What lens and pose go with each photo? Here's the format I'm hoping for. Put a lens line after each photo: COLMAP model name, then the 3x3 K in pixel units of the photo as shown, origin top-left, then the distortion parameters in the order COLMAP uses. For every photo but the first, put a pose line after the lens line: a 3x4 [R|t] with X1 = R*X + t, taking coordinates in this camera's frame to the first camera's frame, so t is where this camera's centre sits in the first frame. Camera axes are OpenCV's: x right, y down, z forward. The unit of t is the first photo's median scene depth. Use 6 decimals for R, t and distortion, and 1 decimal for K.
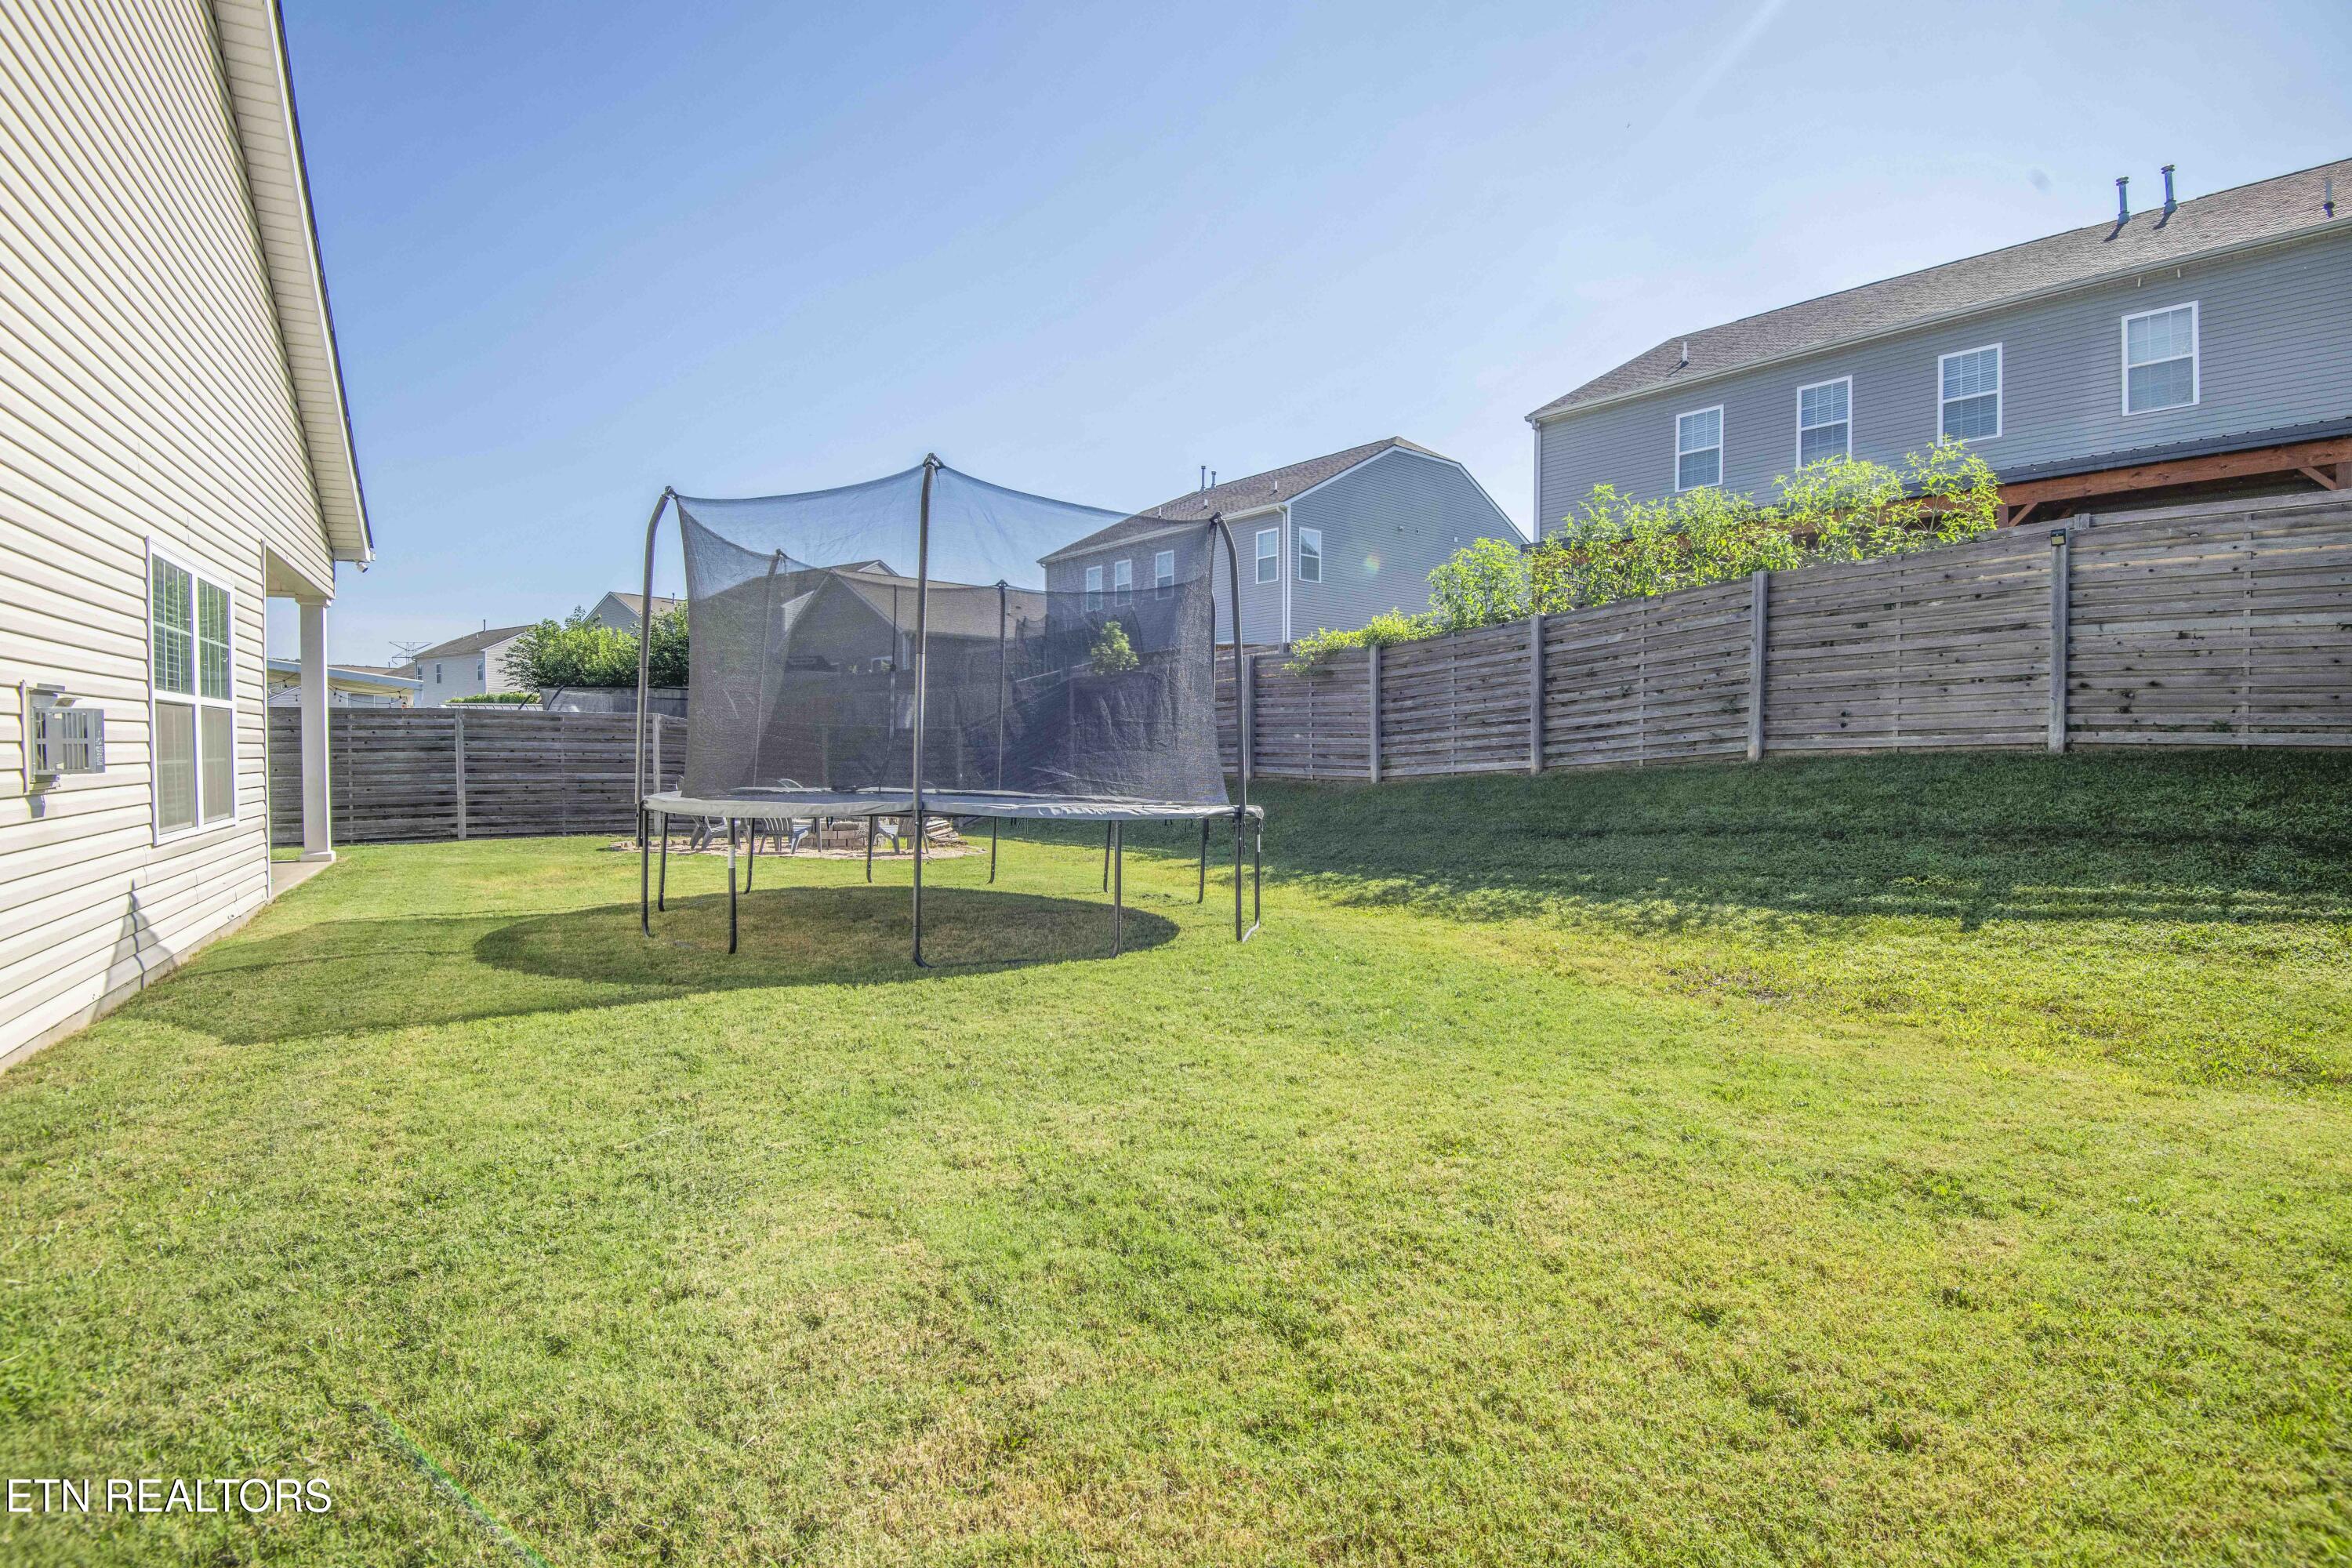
lens RADIAL K [[1086.5, 0, 1176.2], [0, 1086.5, 770.5], [0, 0, 1]] dist [-0.023926, -0.012452]
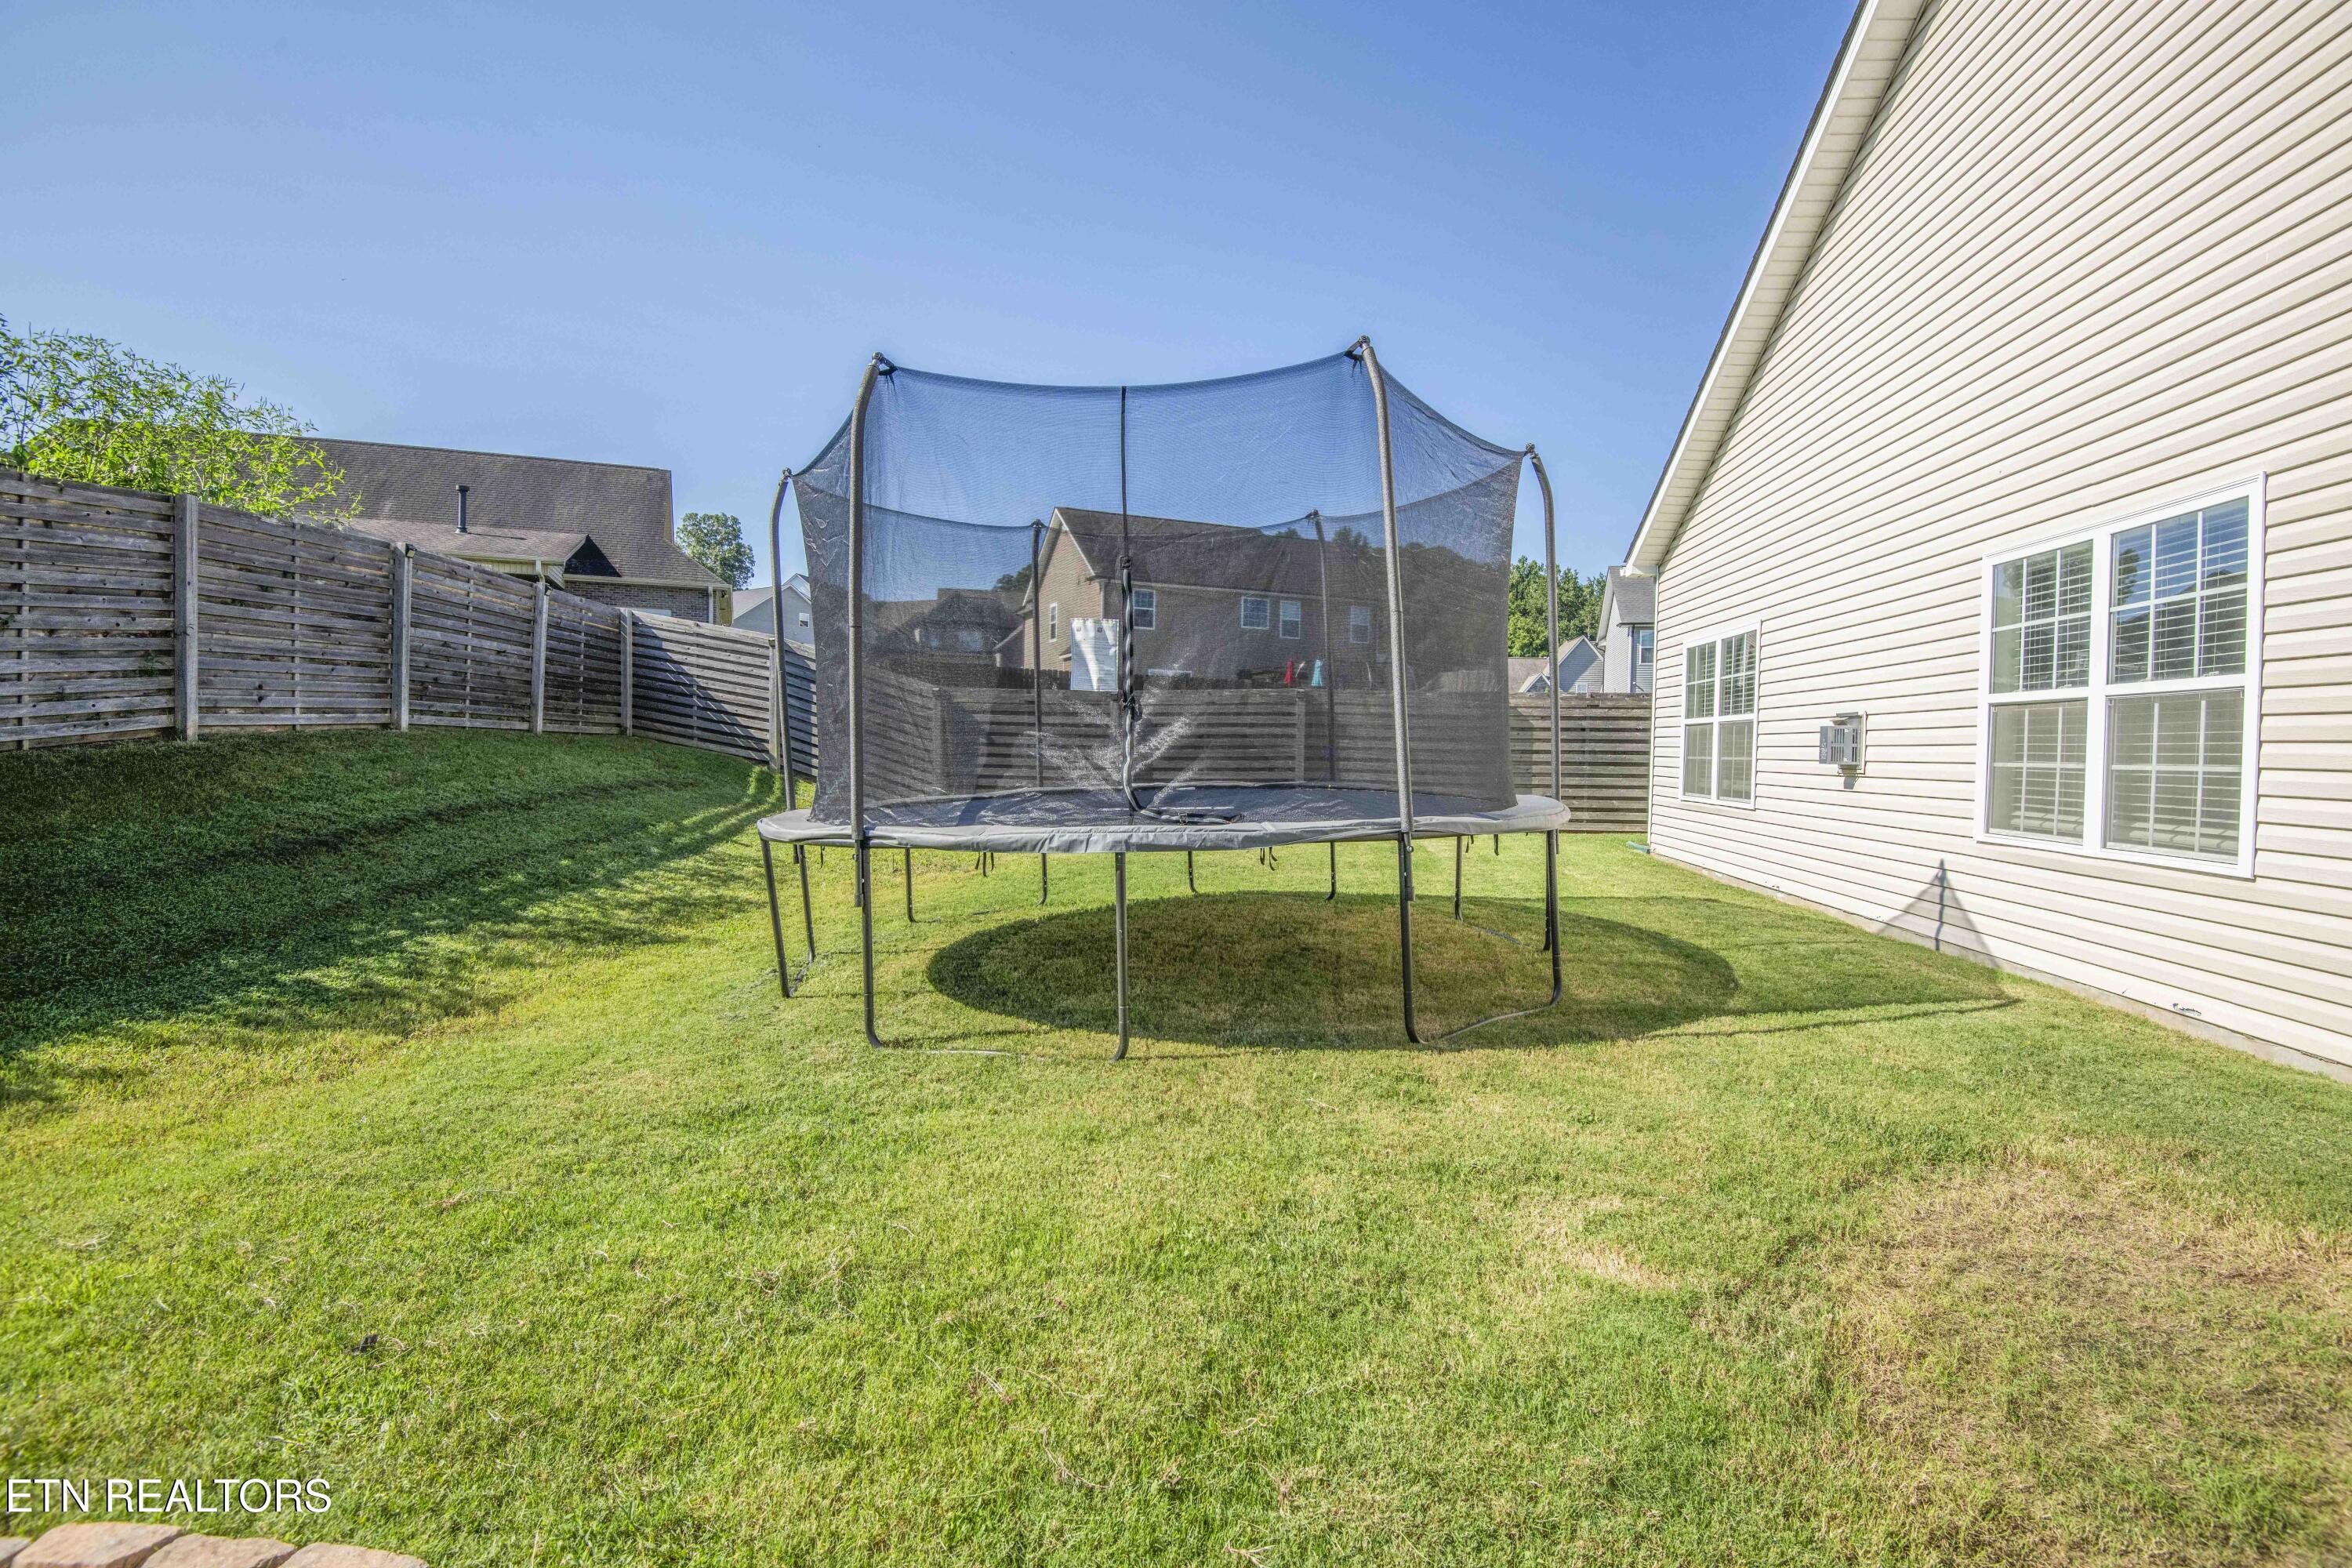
lens RADIAL K [[1086.5, 0, 1187.9], [0, 1086.5, 776.9], [0, 0, 1]] dist [-0.023926, -0.012452]
pose [[-0.795654, -0.030842, 0.604966, -0.381228], [-0.004246, 0.998962, 0.045344, -0.015615], [-0.605737, 0.033509, -0.794959, 0.904769]]
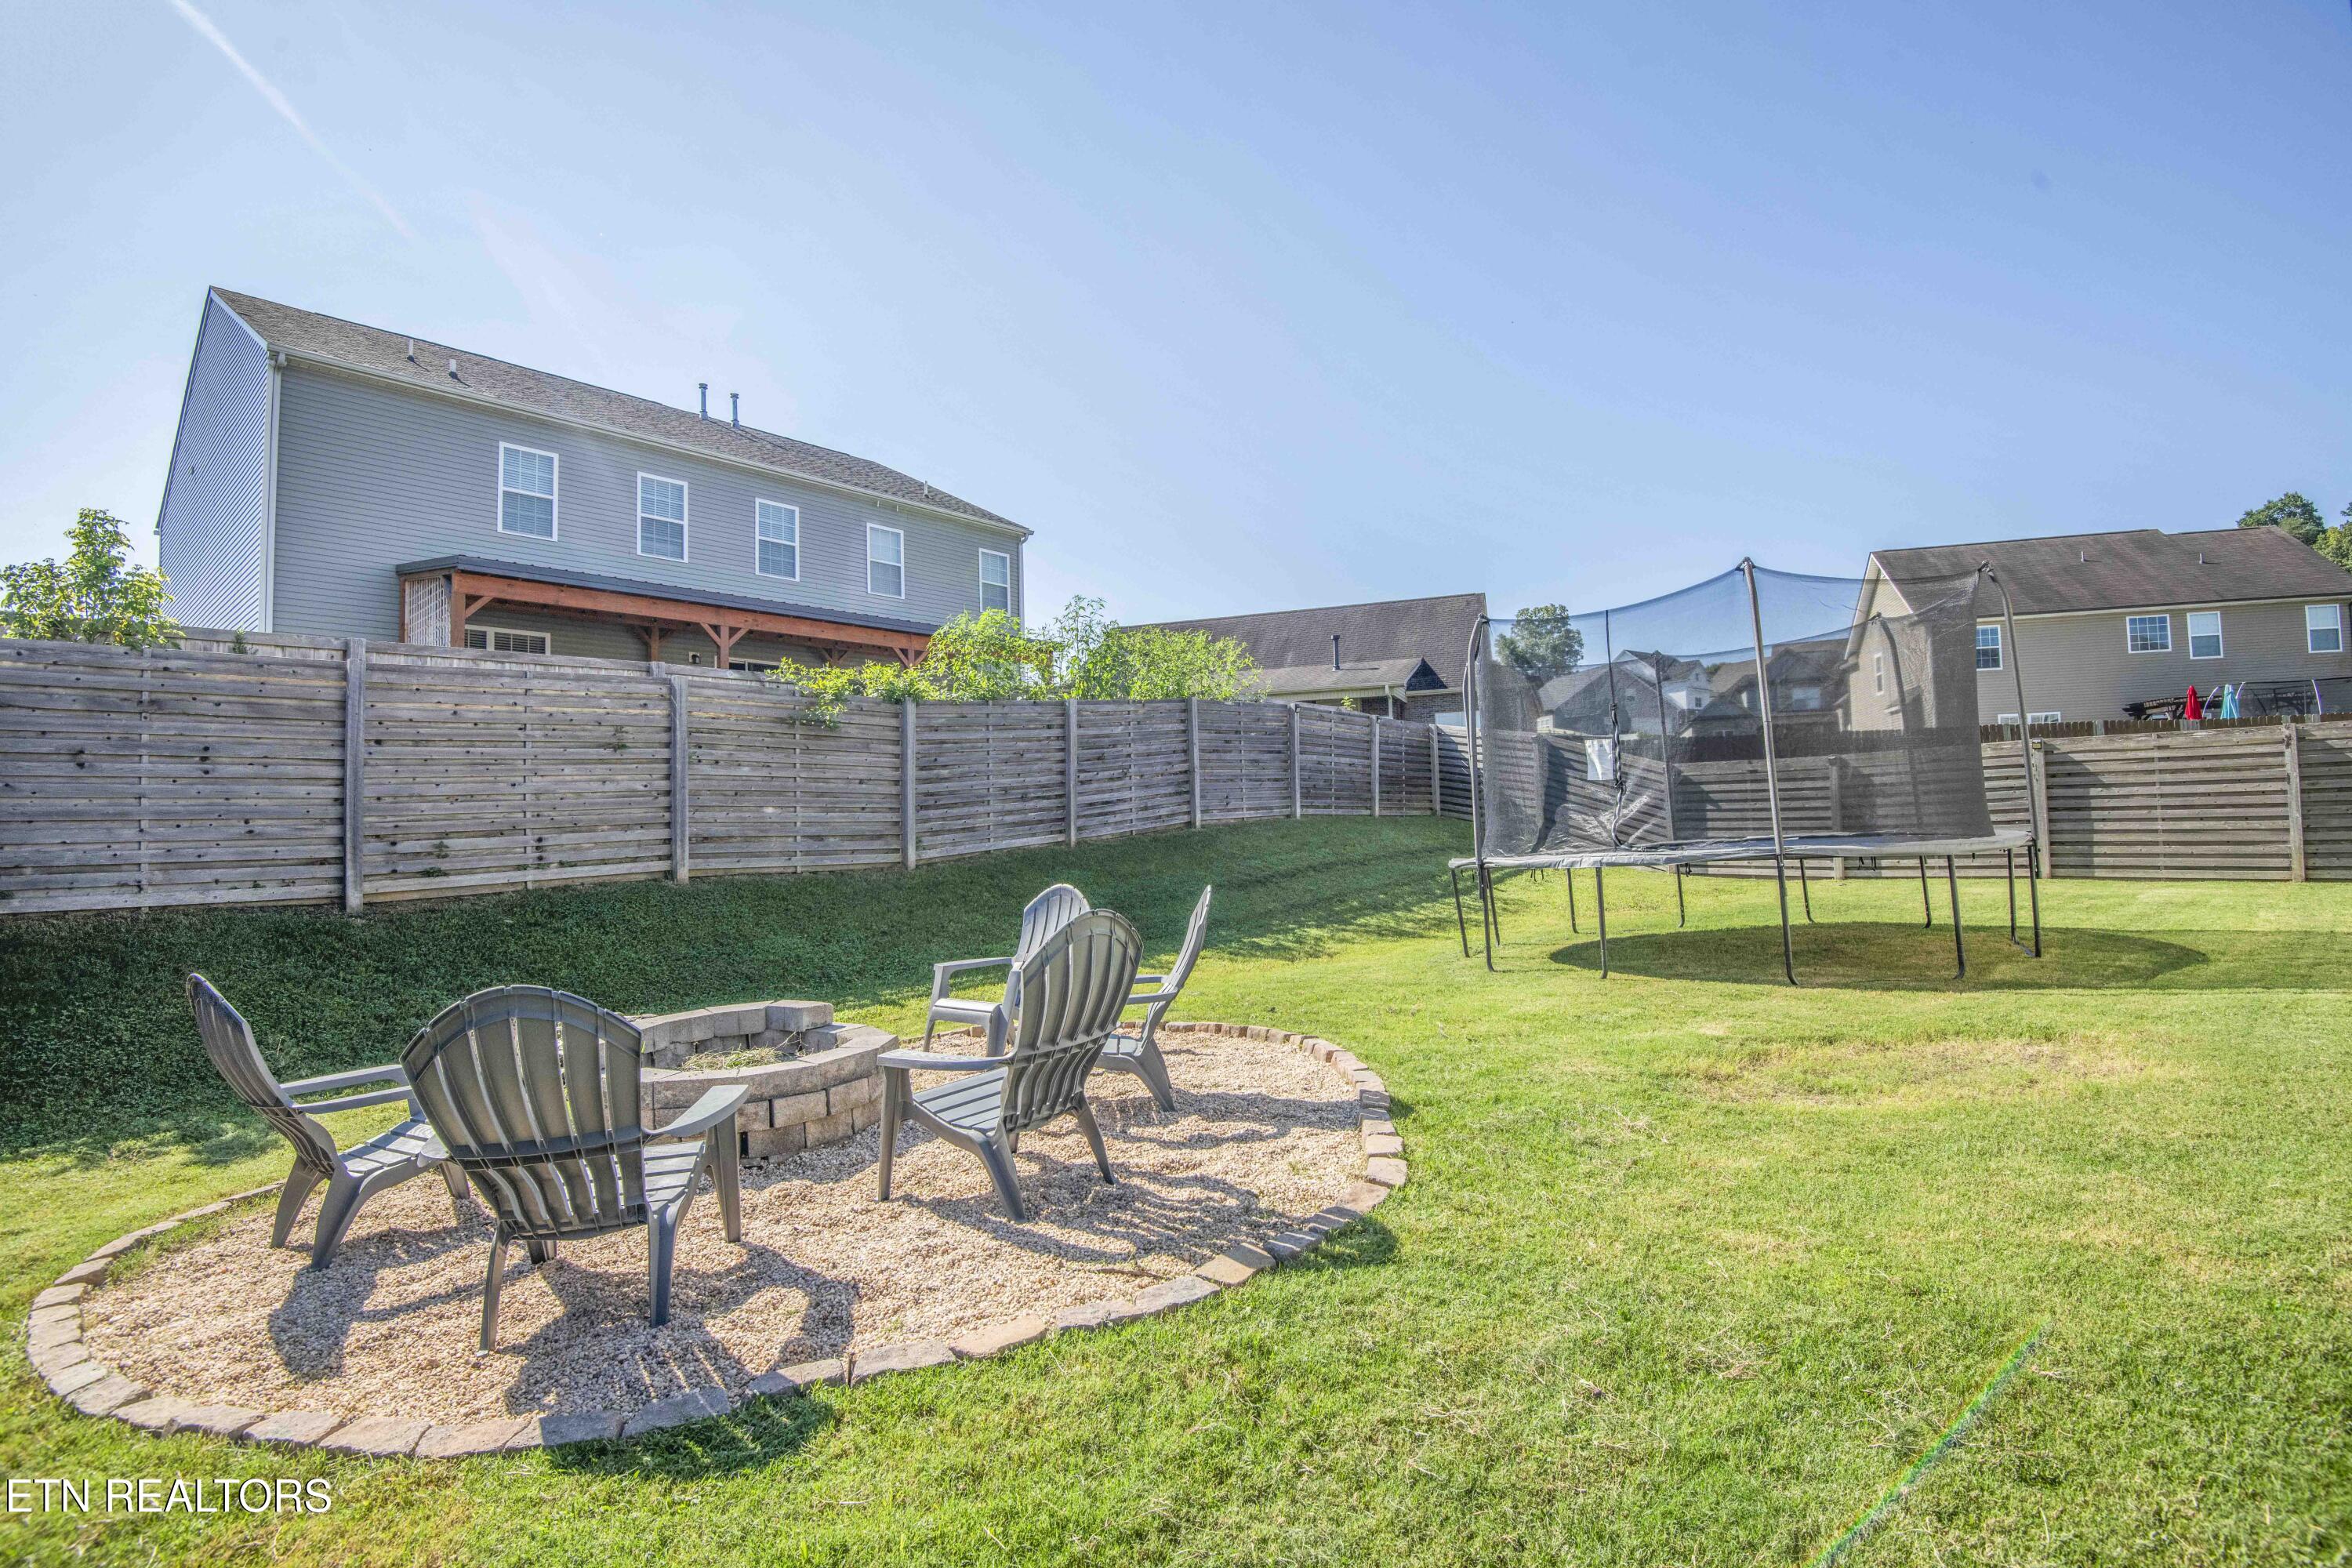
lens RADIAL K [[1086.5, 0, 1180.5], [0, 1086.5, 771.4], [0, 0, 1]] dist [-0.023926, -0.012452]
pose [[-0.168067, 0.052927, 0.984354, -0.687123], [0.046777, 0.997861, -0.045667, -0.015179], [-0.984665, 0.038370, -0.170184, 0.981015]]
